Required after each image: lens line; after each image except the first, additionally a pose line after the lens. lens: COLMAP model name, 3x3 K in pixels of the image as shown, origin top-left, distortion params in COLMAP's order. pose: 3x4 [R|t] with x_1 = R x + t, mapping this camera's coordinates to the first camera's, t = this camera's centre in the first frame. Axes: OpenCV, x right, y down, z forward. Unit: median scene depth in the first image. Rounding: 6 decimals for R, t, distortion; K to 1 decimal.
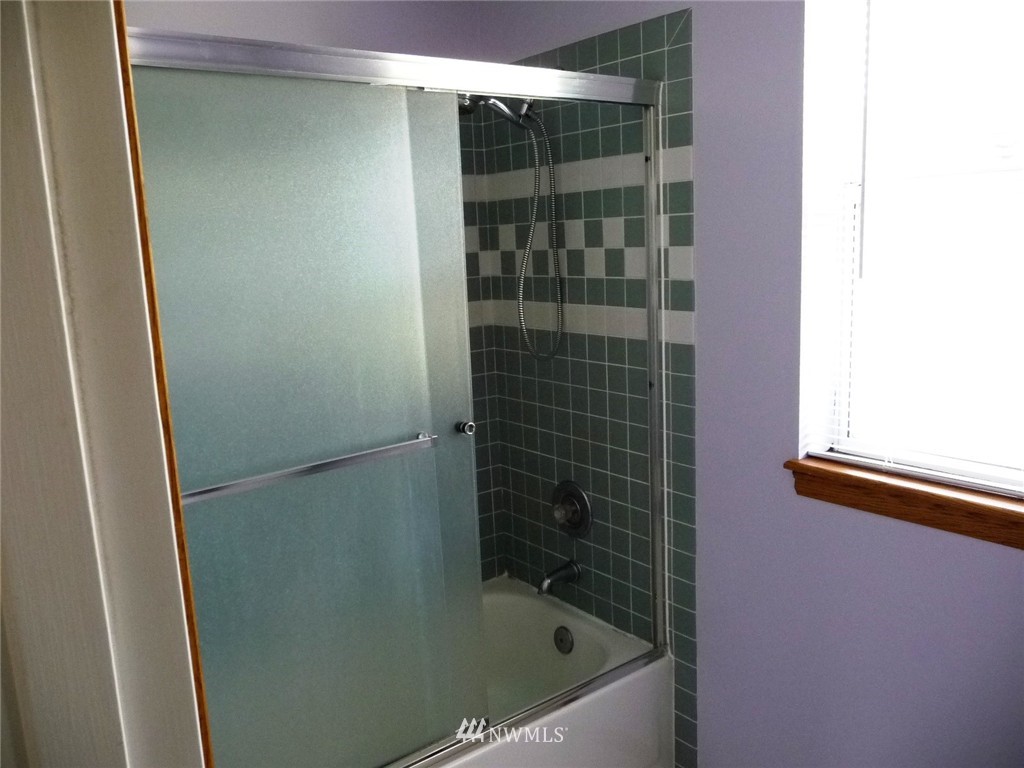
lens RADIAL K [[844.2, 0, 511.1], [0, 844.2, 384.1], [0, 0, 1]] dist [-0.002852, -0.000190]
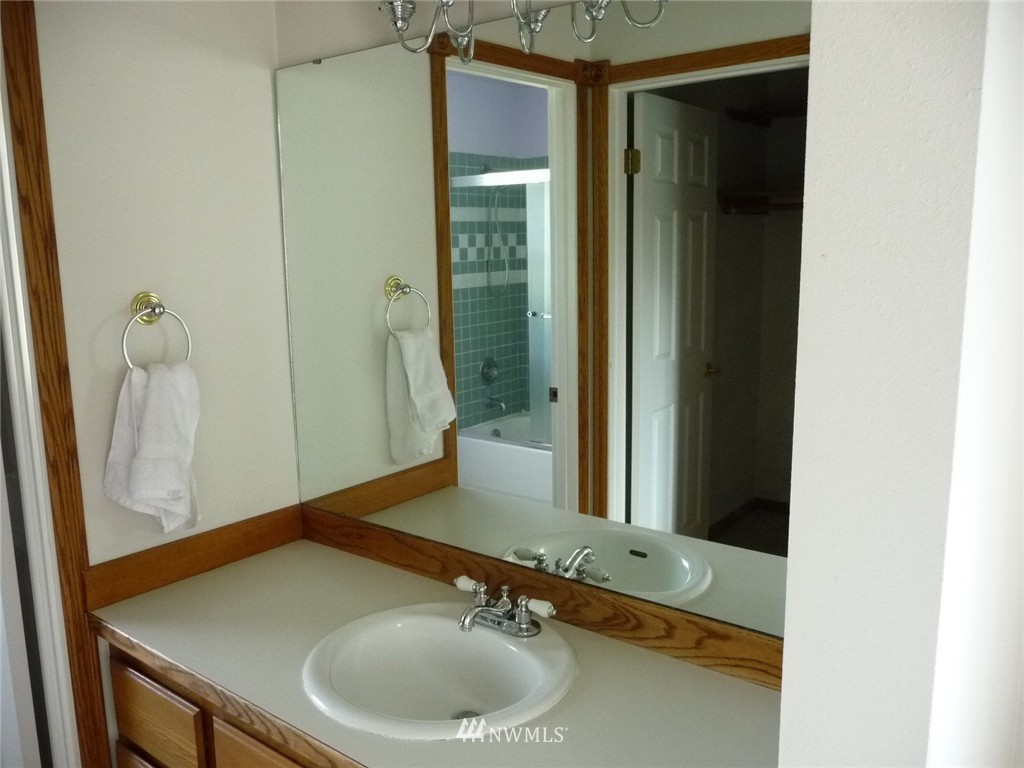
lens RADIAL K [[844.2, 0, 510.9], [0, 844.2, 384.3], [0, 0, 1]] dist [-0.002852, -0.000190]
pose [[-0.244591, -0.117713, 0.962455, -2.068706], [0.201596, 0.964739, 0.169225, -0.175437], [-0.948438, 0.235418, -0.212236, 1.489239]]
